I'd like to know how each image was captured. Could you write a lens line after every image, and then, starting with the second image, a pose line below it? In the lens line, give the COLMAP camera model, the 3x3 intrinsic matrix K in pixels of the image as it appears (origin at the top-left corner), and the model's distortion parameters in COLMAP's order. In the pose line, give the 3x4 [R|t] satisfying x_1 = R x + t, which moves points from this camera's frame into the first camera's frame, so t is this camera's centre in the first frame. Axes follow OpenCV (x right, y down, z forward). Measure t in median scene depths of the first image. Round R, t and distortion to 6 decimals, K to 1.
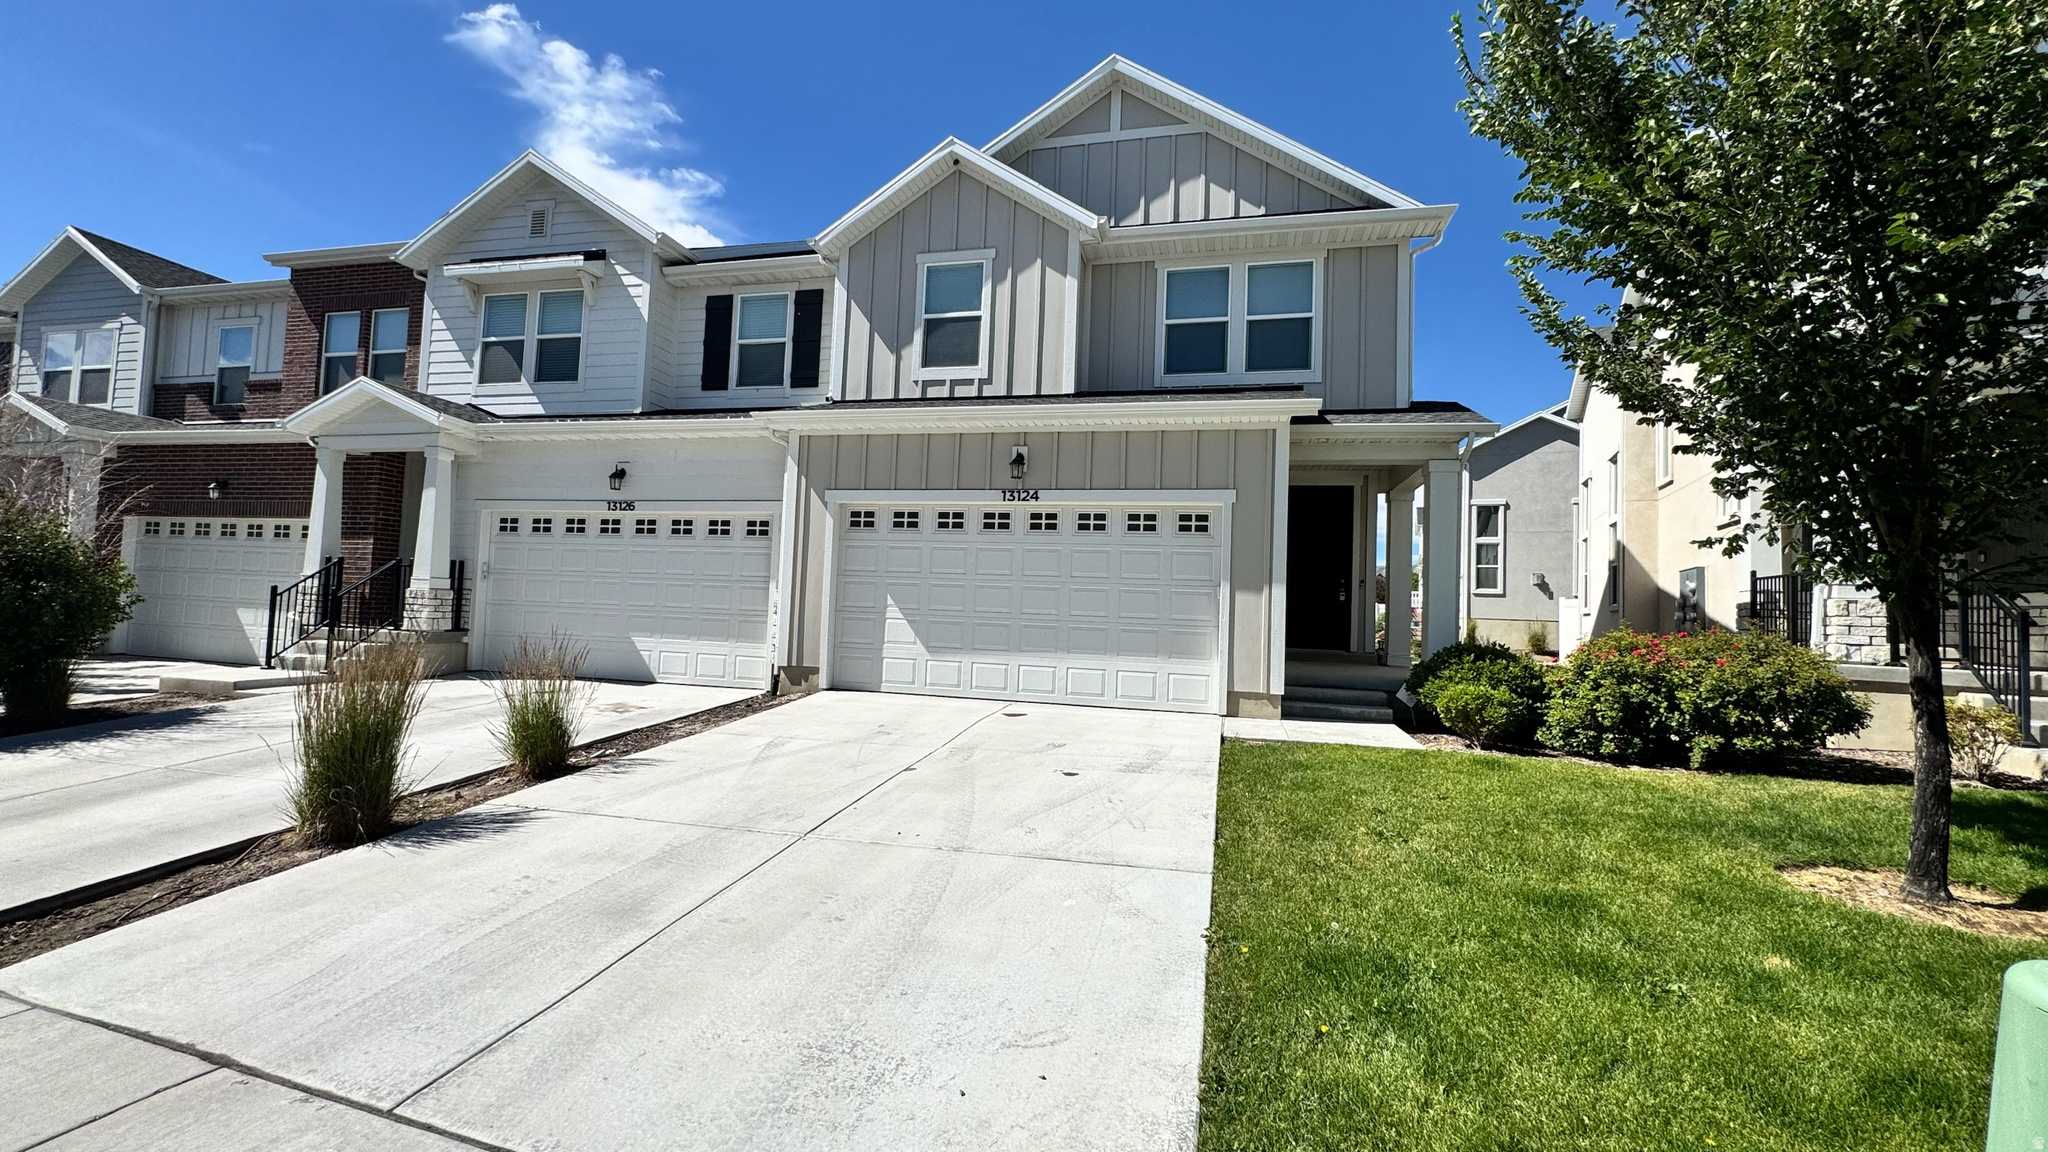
lens RADIAL K [[816.4, 0, 1023.3], [0, 816.4, 572.2], [0, 0, 1]] dist [-0.001892, 0.000298]
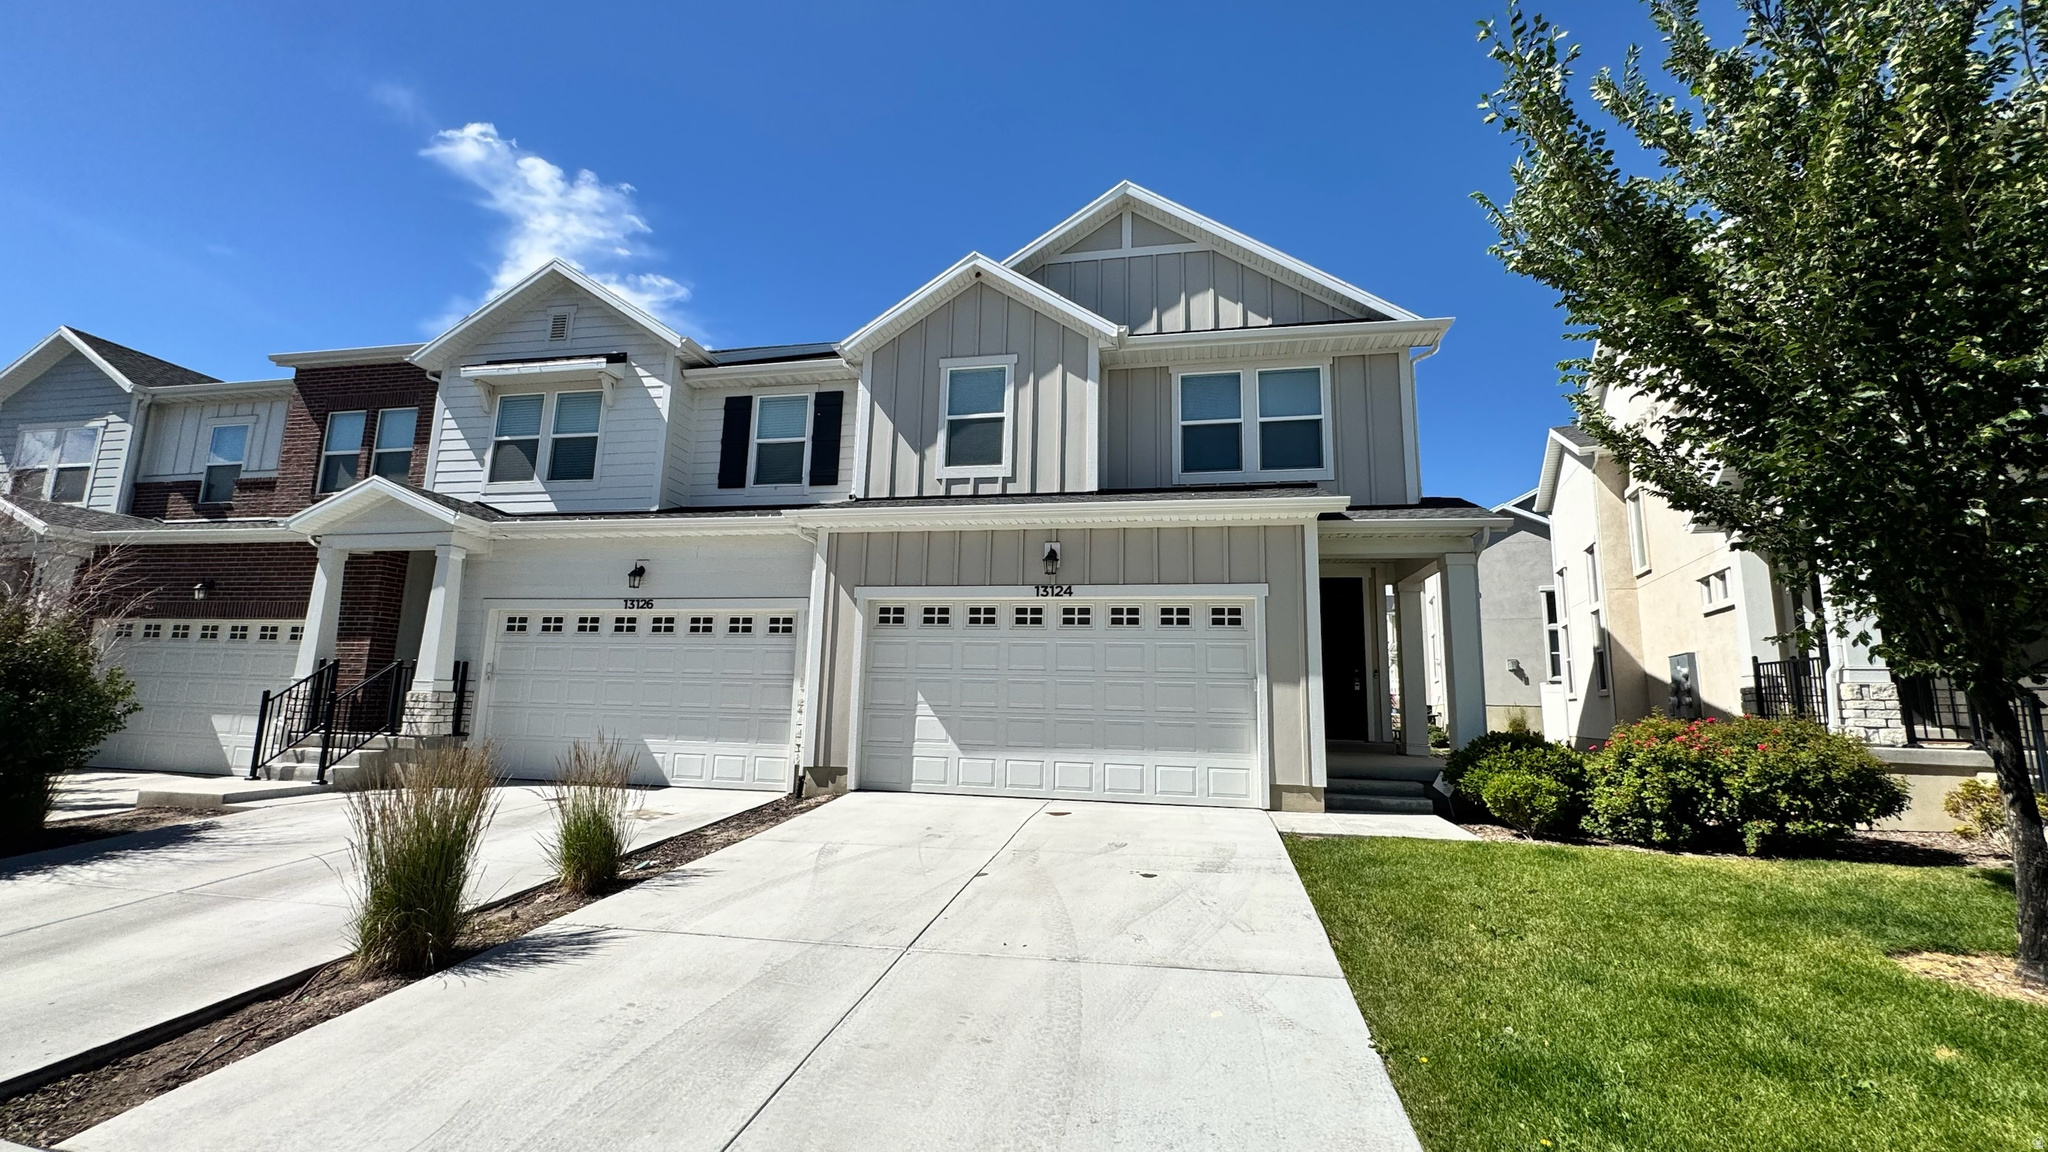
lens RADIAL K [[816.4, 0, 1007.9], [0, 816.4, 569.5], [0, 0, 1]] dist [-0.001892, 0.000298]
pose [[0.998878, -0.006995, 0.046839, -0.105861], [0.012360, 0.993258, -0.115262, -0.003971], [-0.045717, 0.115711, 0.992230, -0.002050]]
